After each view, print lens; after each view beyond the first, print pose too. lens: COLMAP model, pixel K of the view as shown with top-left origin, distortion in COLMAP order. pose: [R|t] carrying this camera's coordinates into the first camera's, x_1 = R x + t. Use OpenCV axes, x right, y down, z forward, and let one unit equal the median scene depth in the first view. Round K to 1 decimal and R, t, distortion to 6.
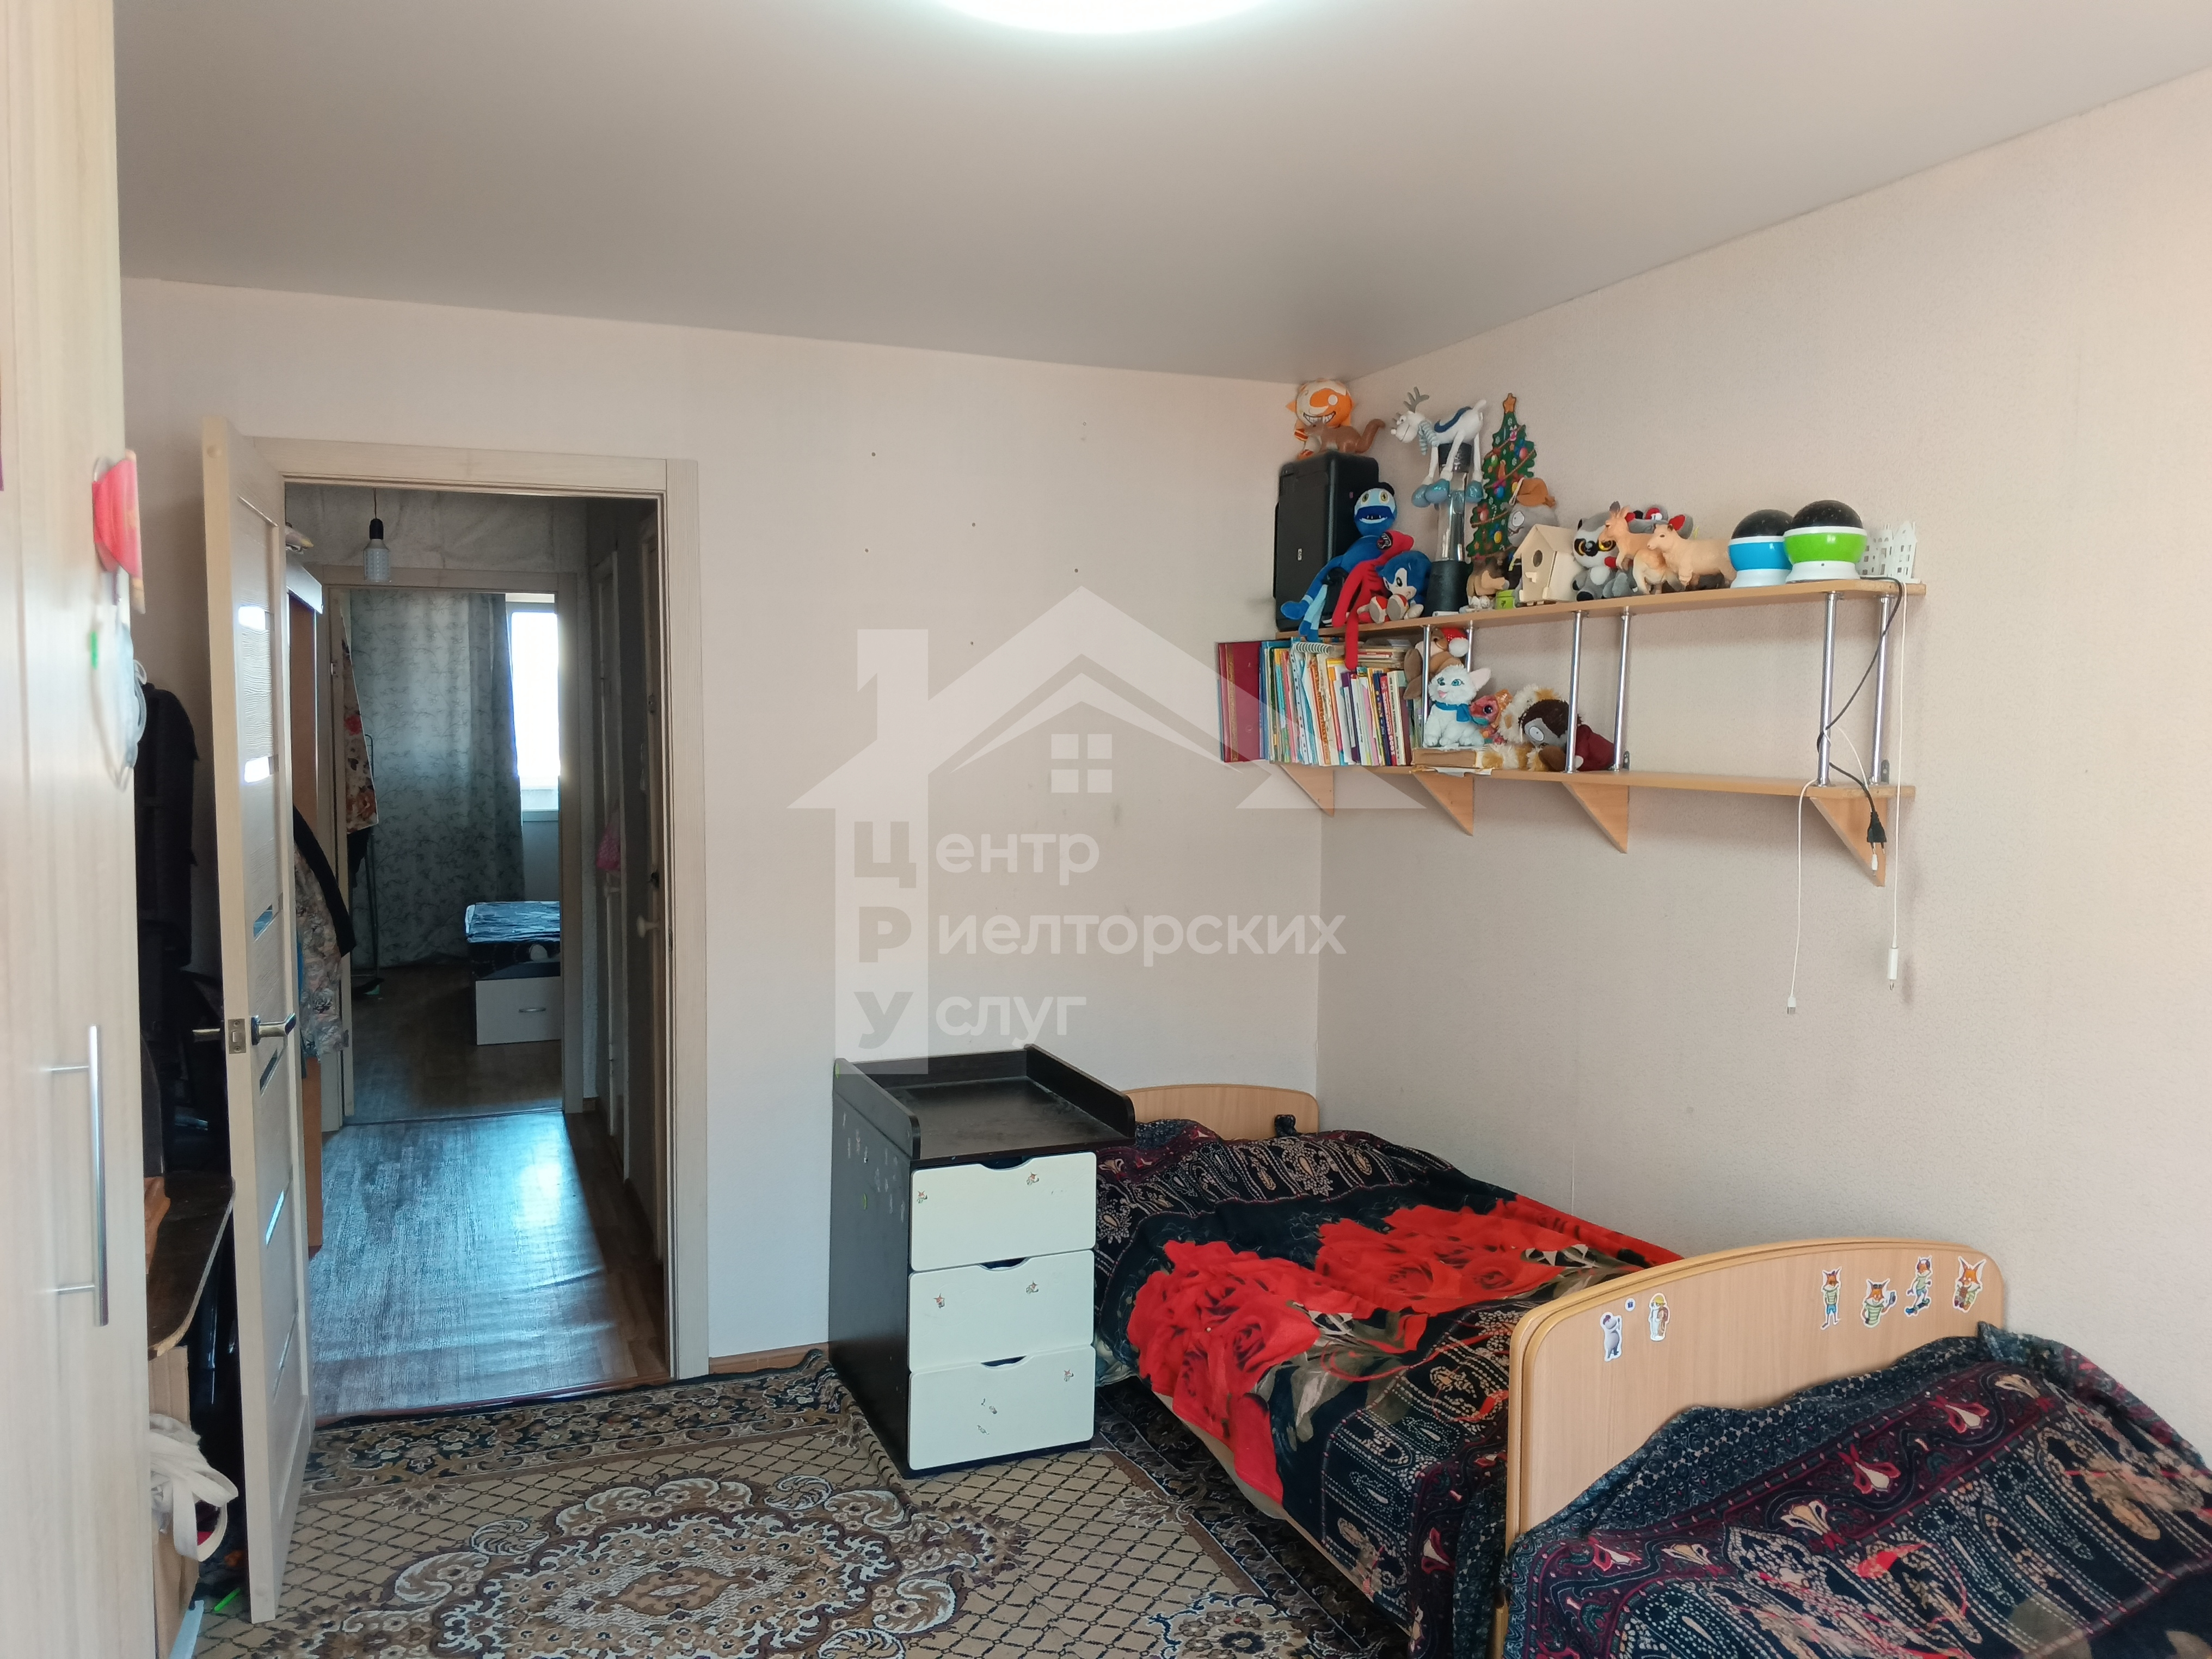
lens RADIAL K [[1641.3, 0, 1057.6], [0, 1641.3, 837.3], [0, 0, 1]] dist [0.091895, -0.162365]
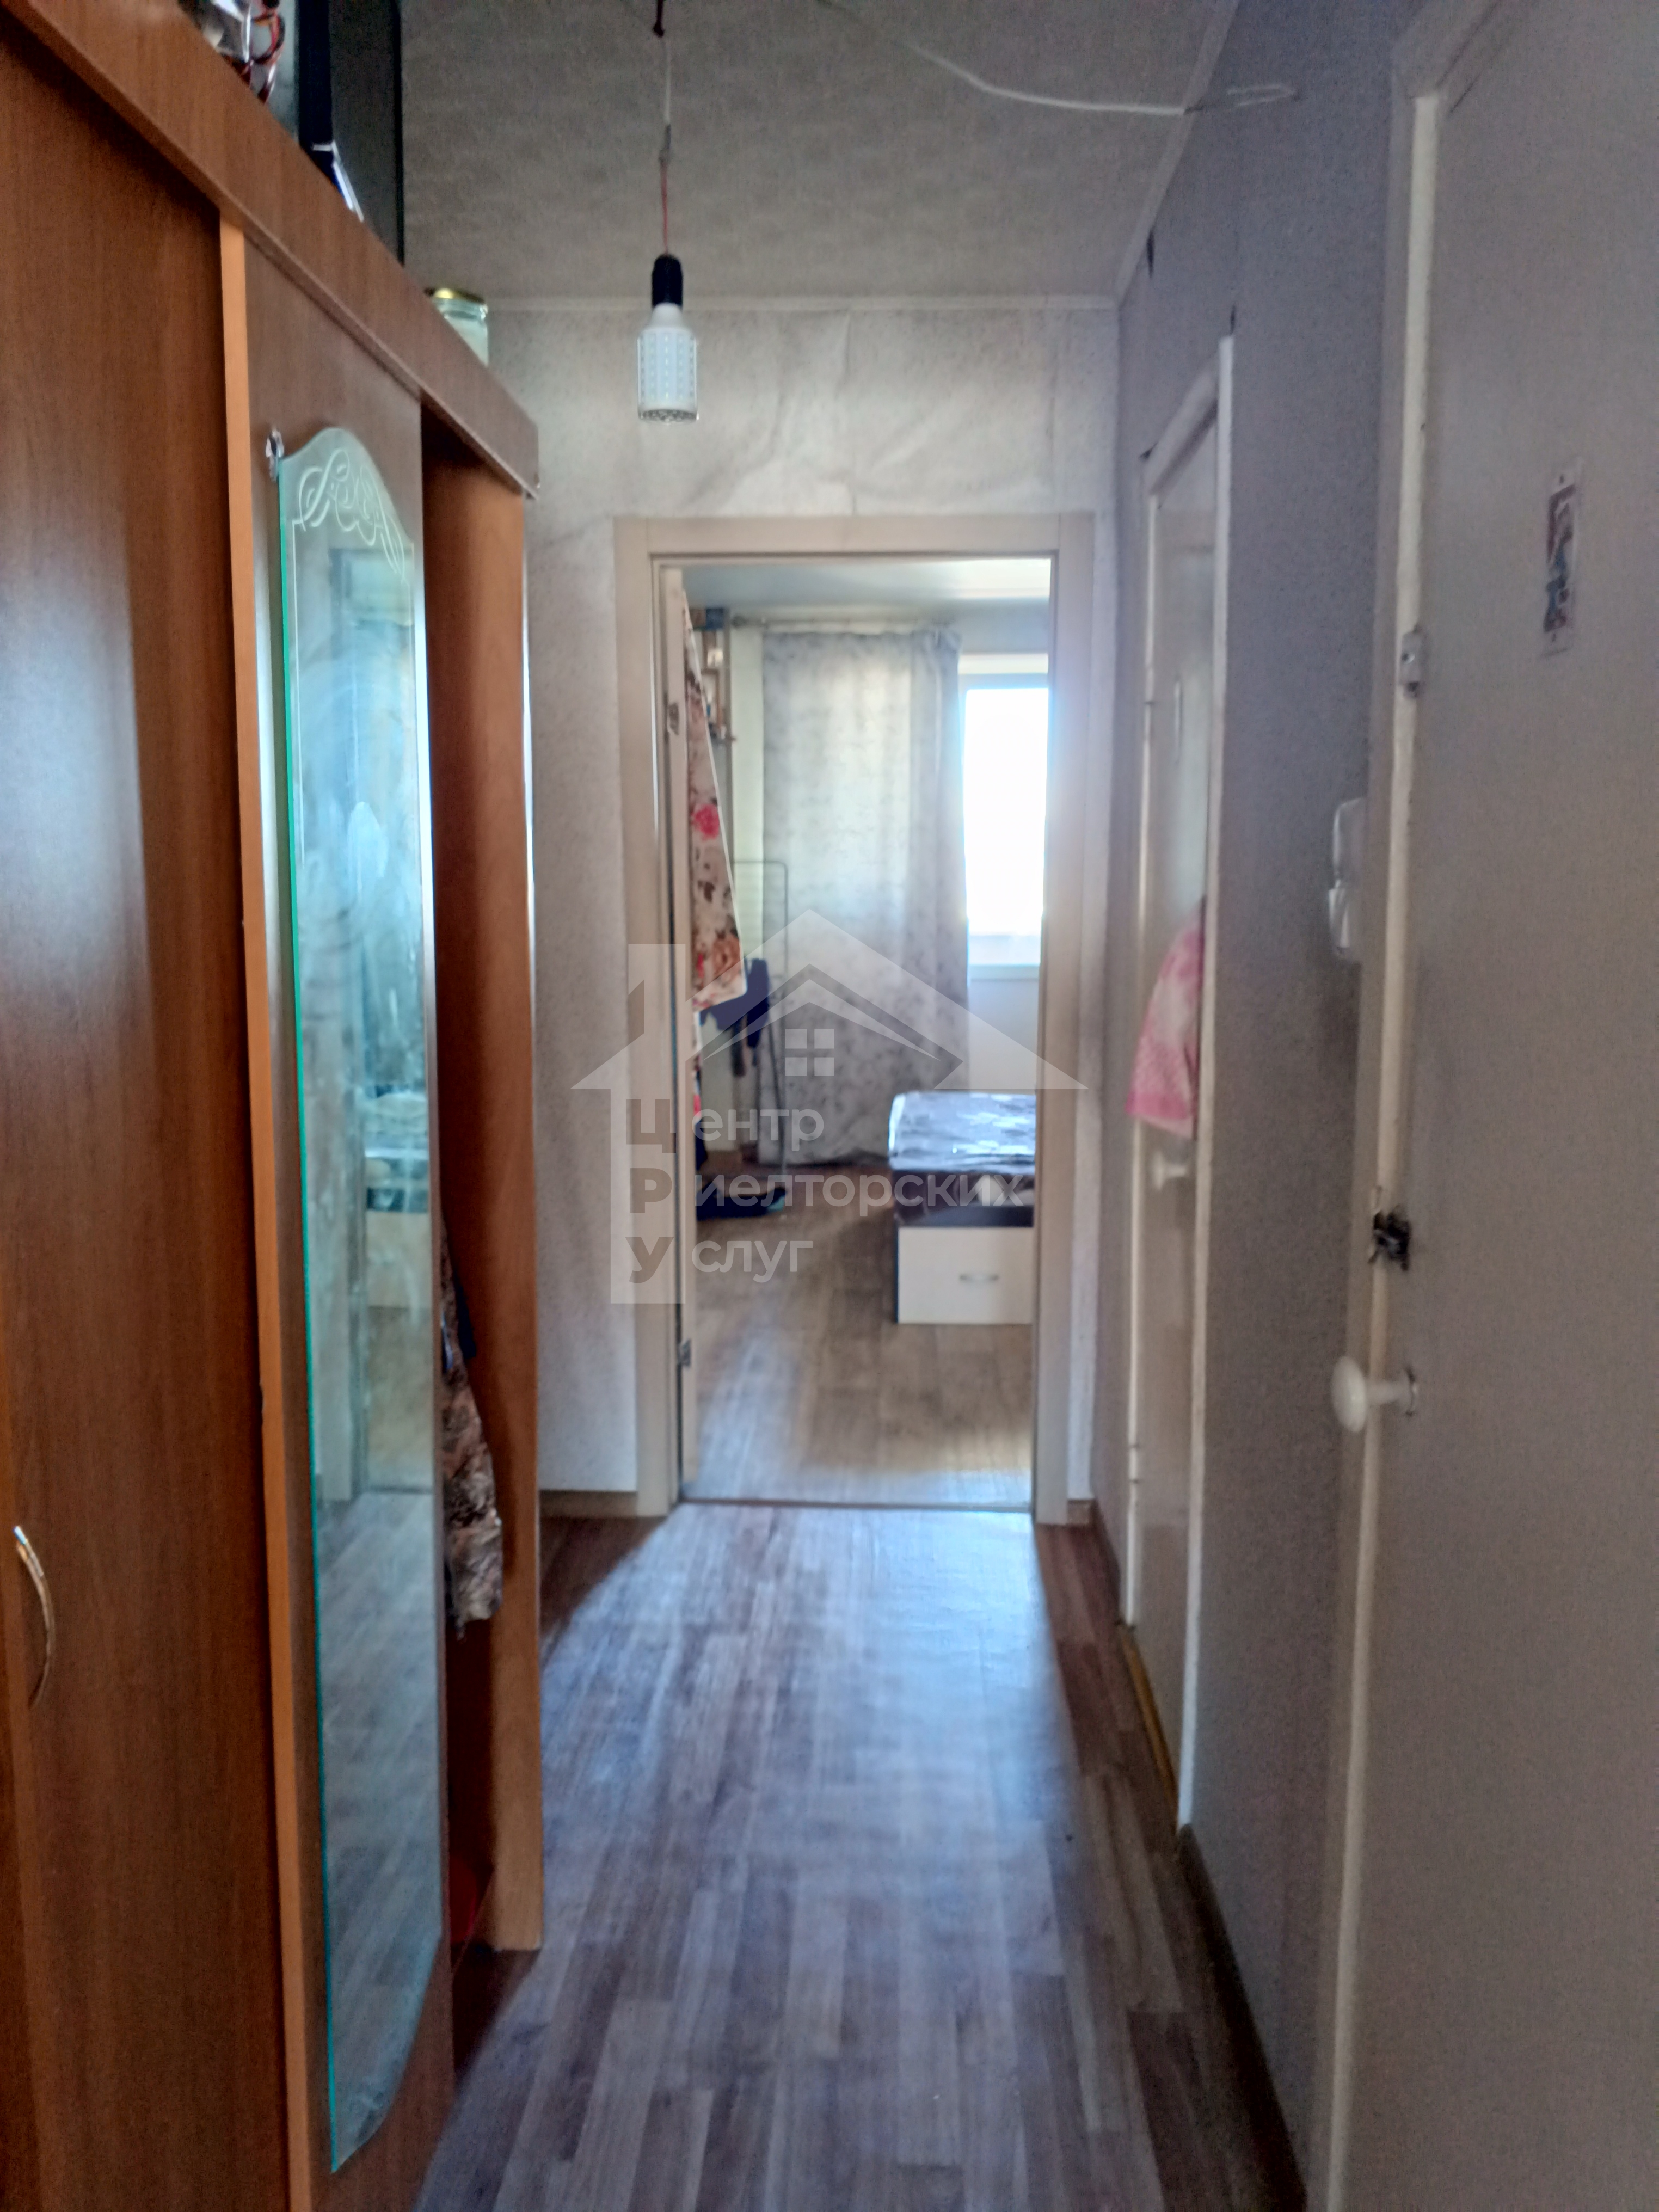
lens RADIAL K [[1641.3, 0, 829.5], [0, 1641.3, 1106.0], [0, 0, 1]] dist [0.091895, -0.162365]
pose [[0.922956, 0.050743, -0.381547, -0.105958], [-0.022499, 0.996689, 0.078129, -0.009798], [0.384248, -0.063525, 0.921042, 0.318329]]
